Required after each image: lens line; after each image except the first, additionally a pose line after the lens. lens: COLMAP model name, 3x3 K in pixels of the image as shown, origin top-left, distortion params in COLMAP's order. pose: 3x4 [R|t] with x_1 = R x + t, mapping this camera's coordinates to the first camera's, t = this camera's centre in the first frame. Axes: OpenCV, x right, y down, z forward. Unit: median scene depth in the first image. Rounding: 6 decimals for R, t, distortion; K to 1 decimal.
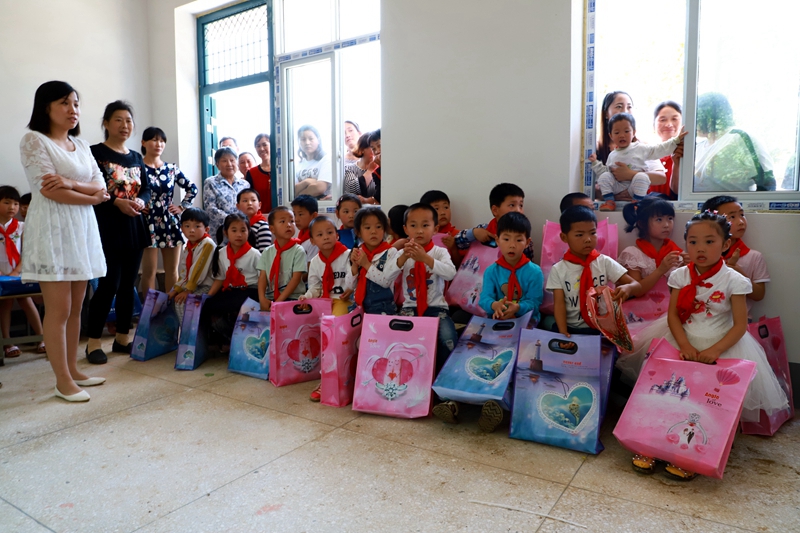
lens RADIAL K [[545.1, 0, 397.9], [0, 545.1, 265.3], [0, 0, 1]] dist [-0.042799, 0.010503]
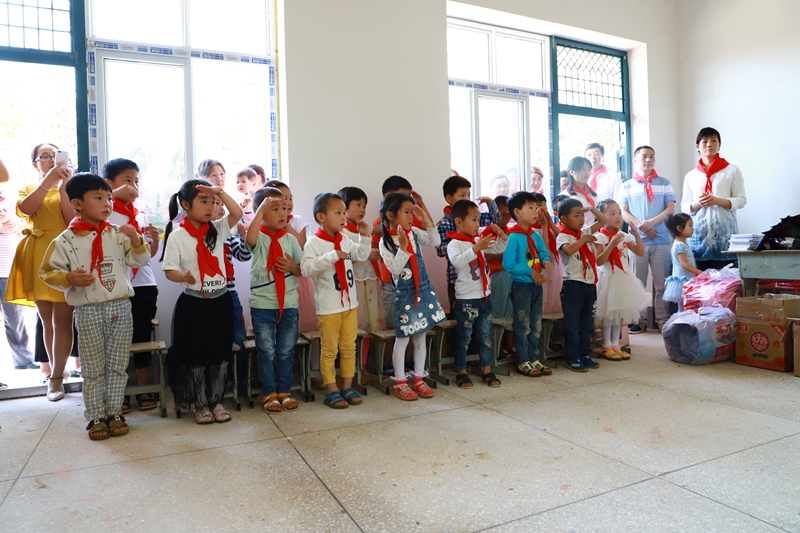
lens RADIAL K [[545.1, 0, 399.3], [0, 545.1, 267.2], [0, 0, 1]] dist [-0.042799, 0.010503]
pose [[0.541252, -0.021845, 0.840576, -0.930738], [0.116406, 0.991984, -0.049175, 0.035847], [-0.832764, 0.124464, 0.539456, 0.386266]]
